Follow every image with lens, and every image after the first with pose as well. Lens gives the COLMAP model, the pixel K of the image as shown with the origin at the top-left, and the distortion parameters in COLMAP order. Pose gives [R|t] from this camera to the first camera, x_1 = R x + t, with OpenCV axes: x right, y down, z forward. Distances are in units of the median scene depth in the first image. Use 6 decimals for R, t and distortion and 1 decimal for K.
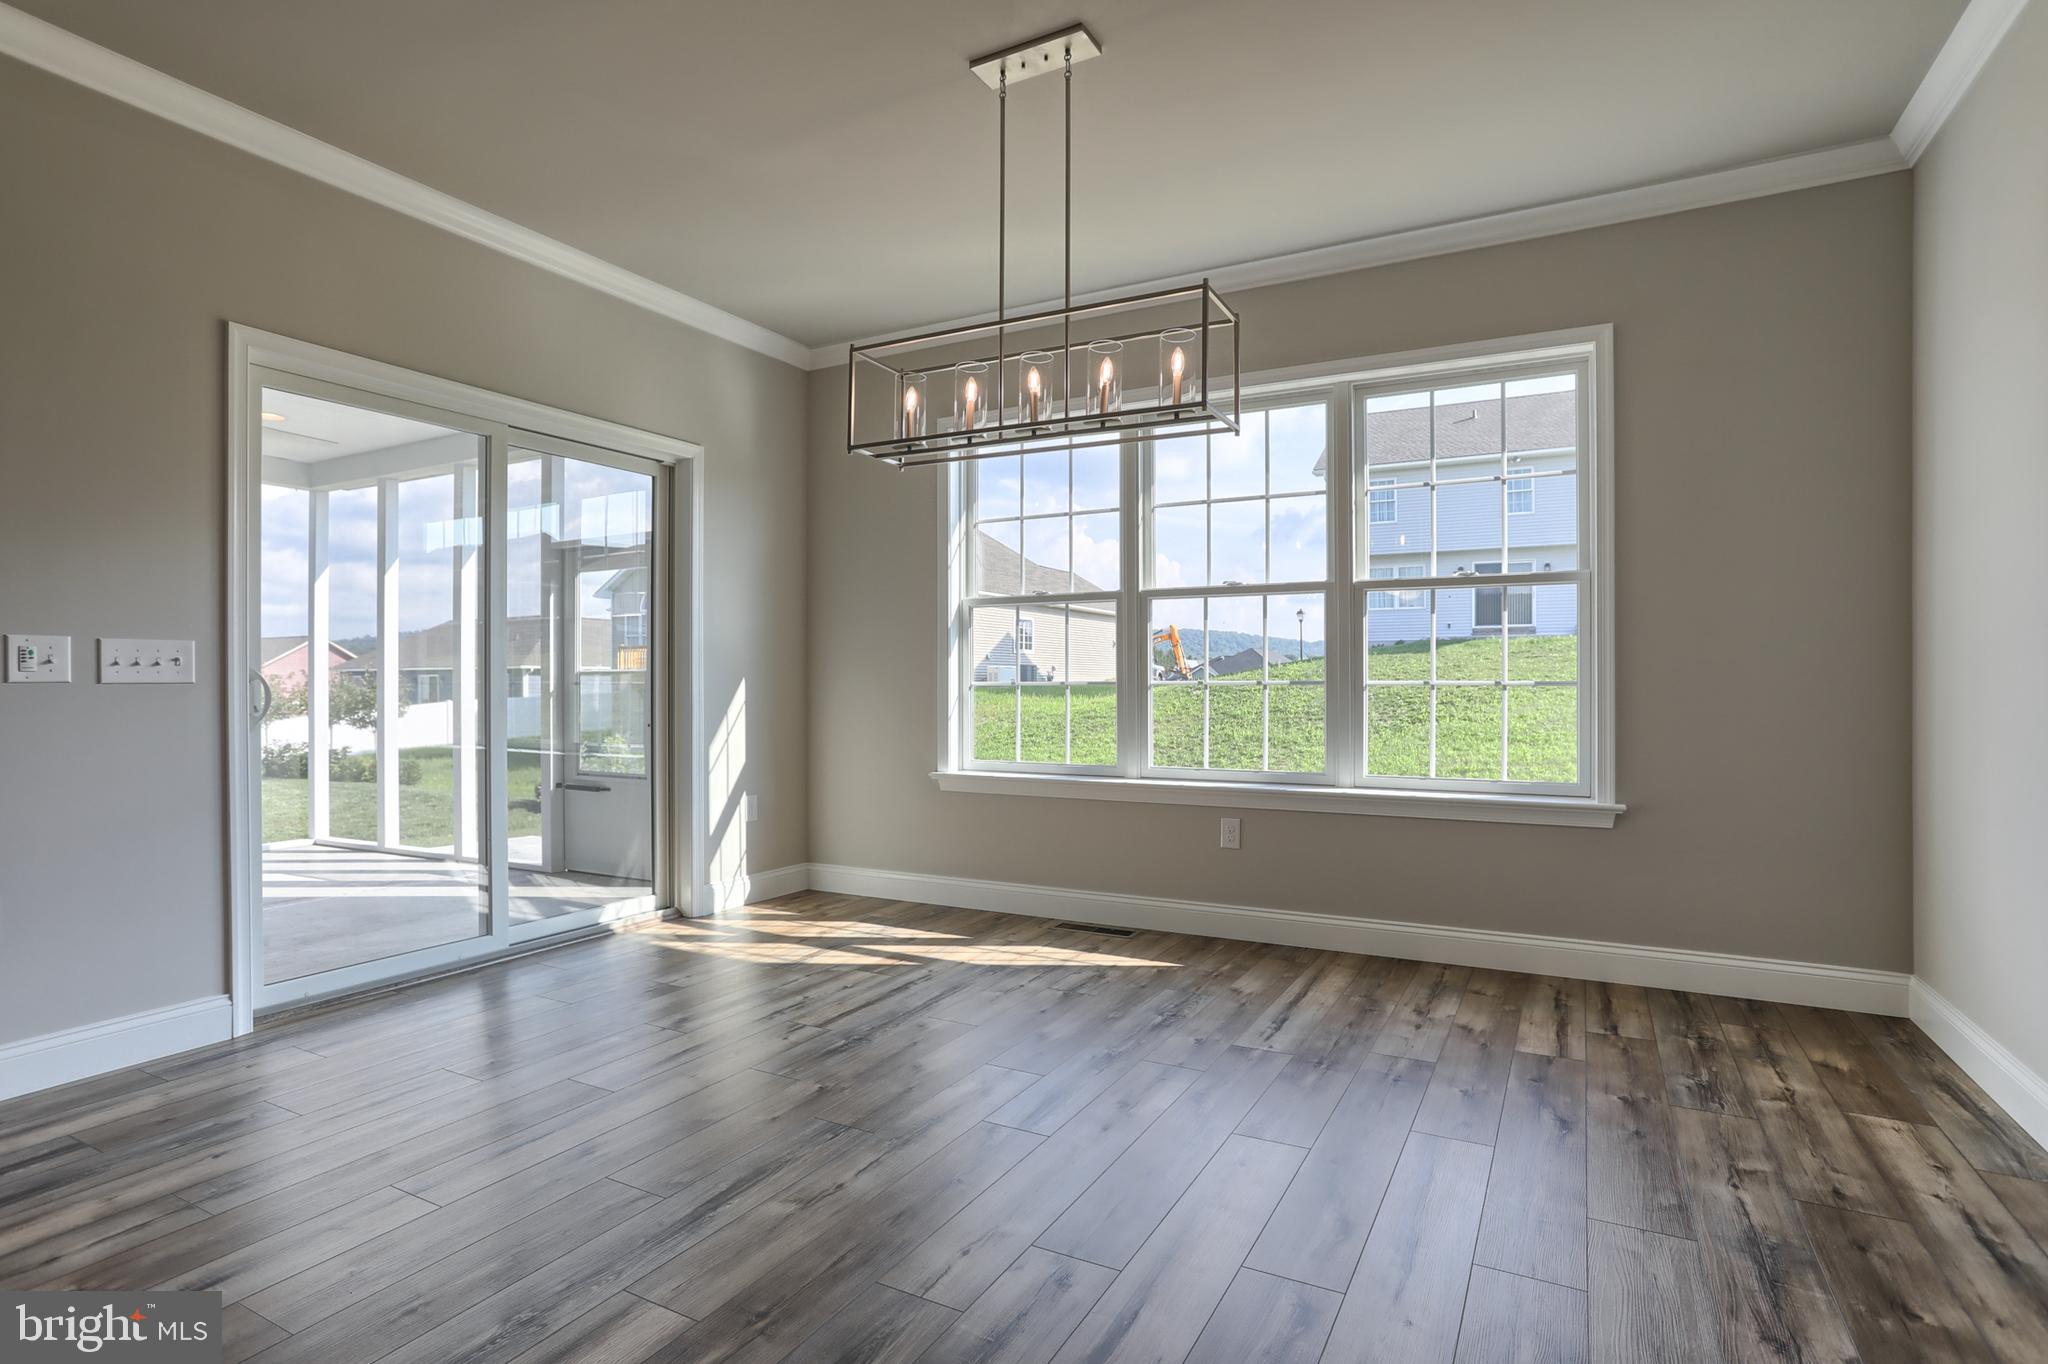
lens RADIAL K [[1096.9, 0, 1030.4], [0, 1096.9, 675.9], [0, 0, 1]] dist [-0.023913, 0.020529]
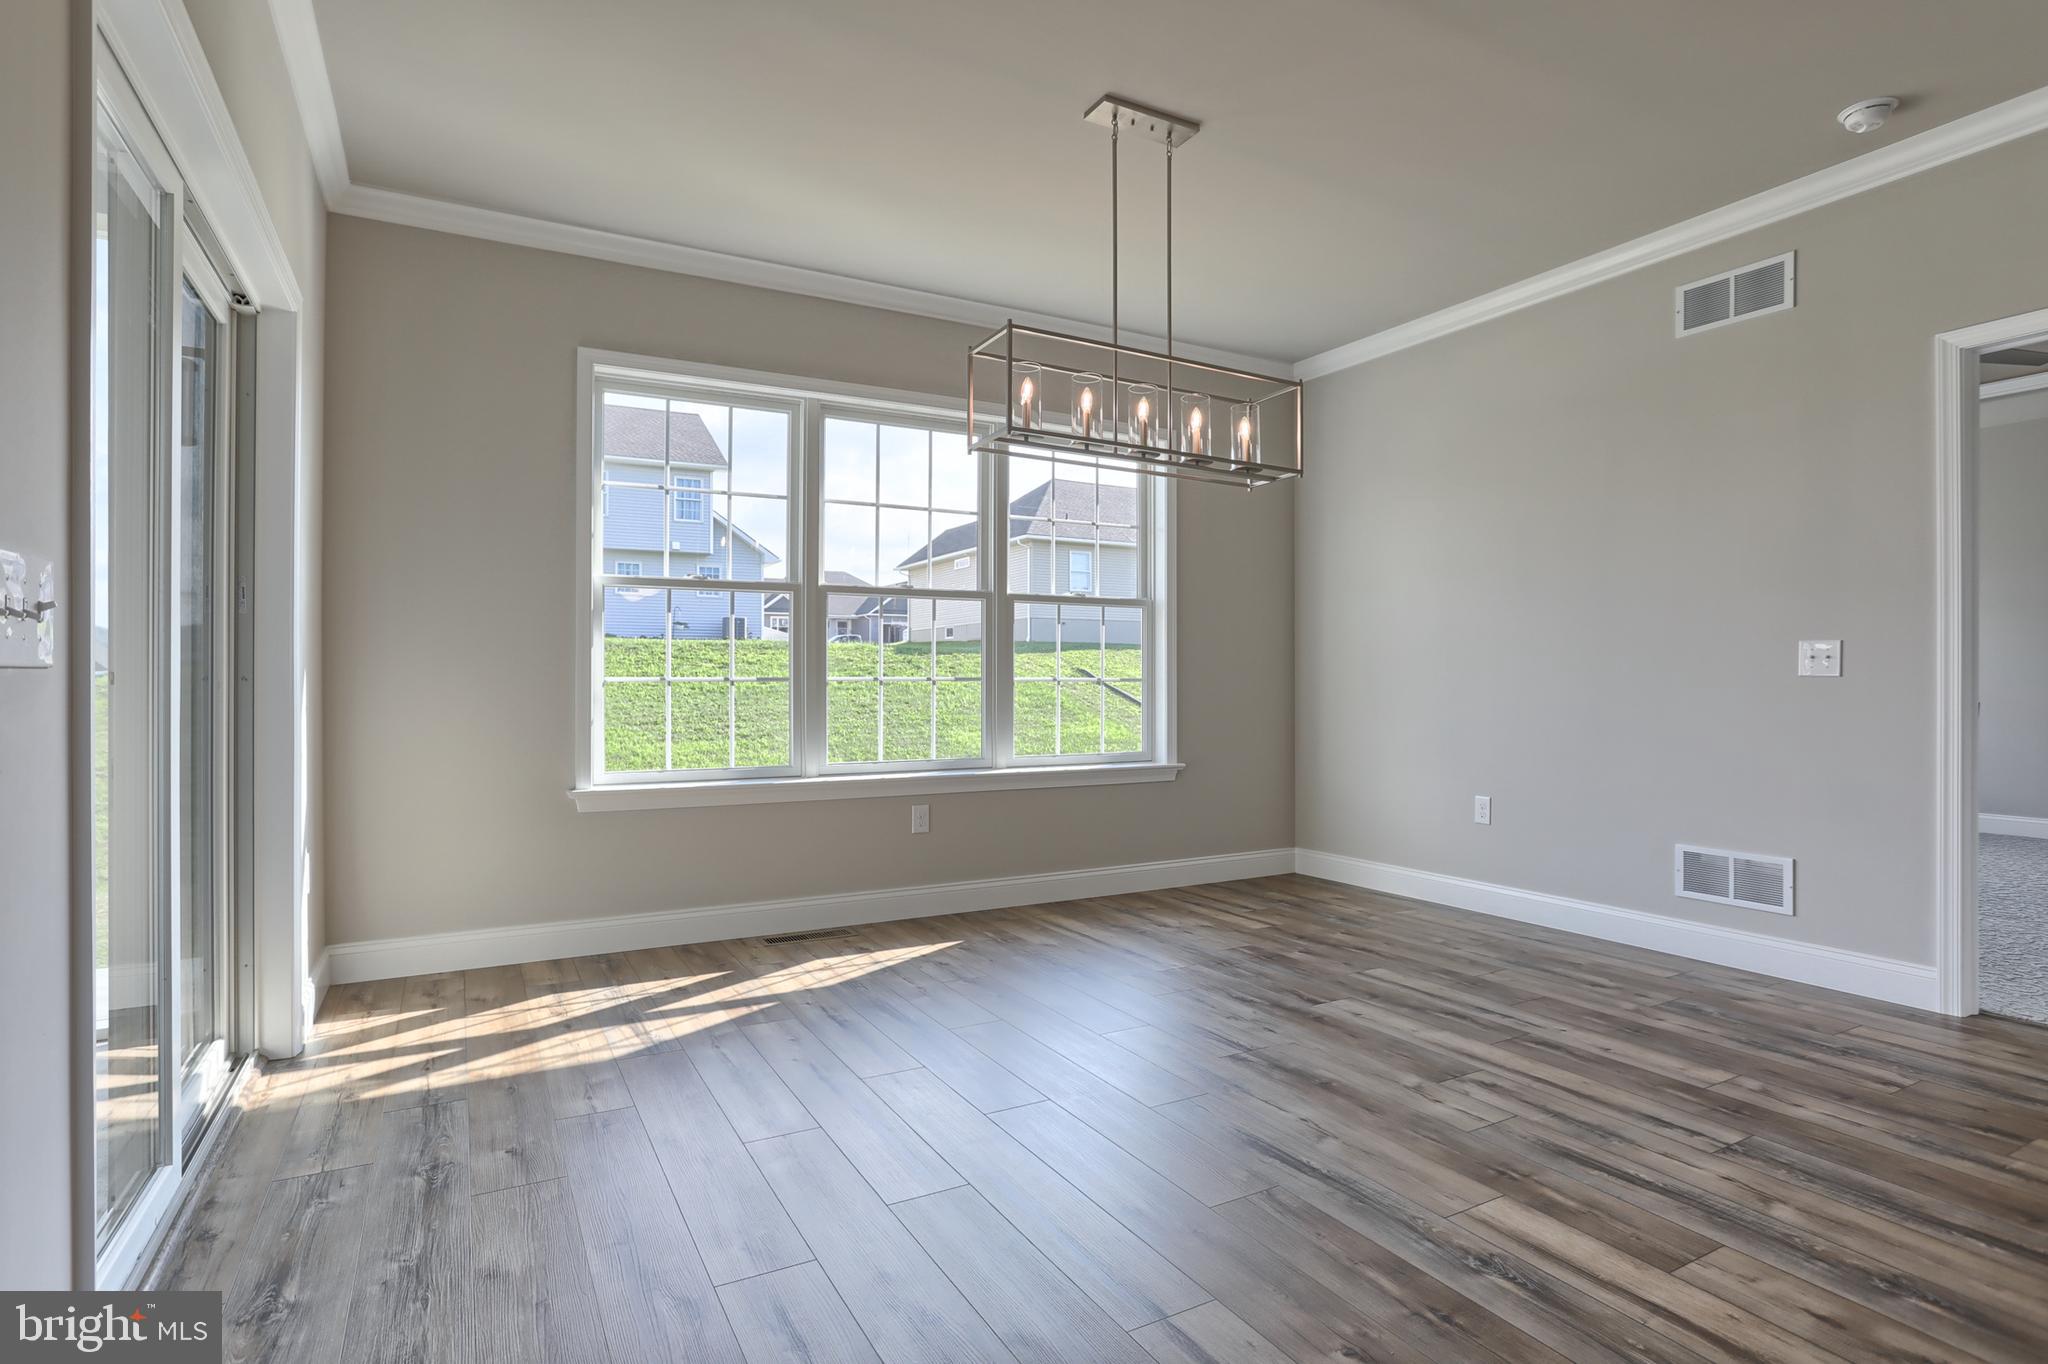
lens RADIAL K [[1094.6, 0, 1018.9], [0, 1094.6, 670.4], [0, 0, 1]] dist [-0.028966, 0.020613]
pose [[0.507543, 0.009320, 0.861576, -0.721237], [-0.007875, 0.999950, -0.006178, 0.004038], [-0.861590, -0.003650, 0.507591, 0.384511]]
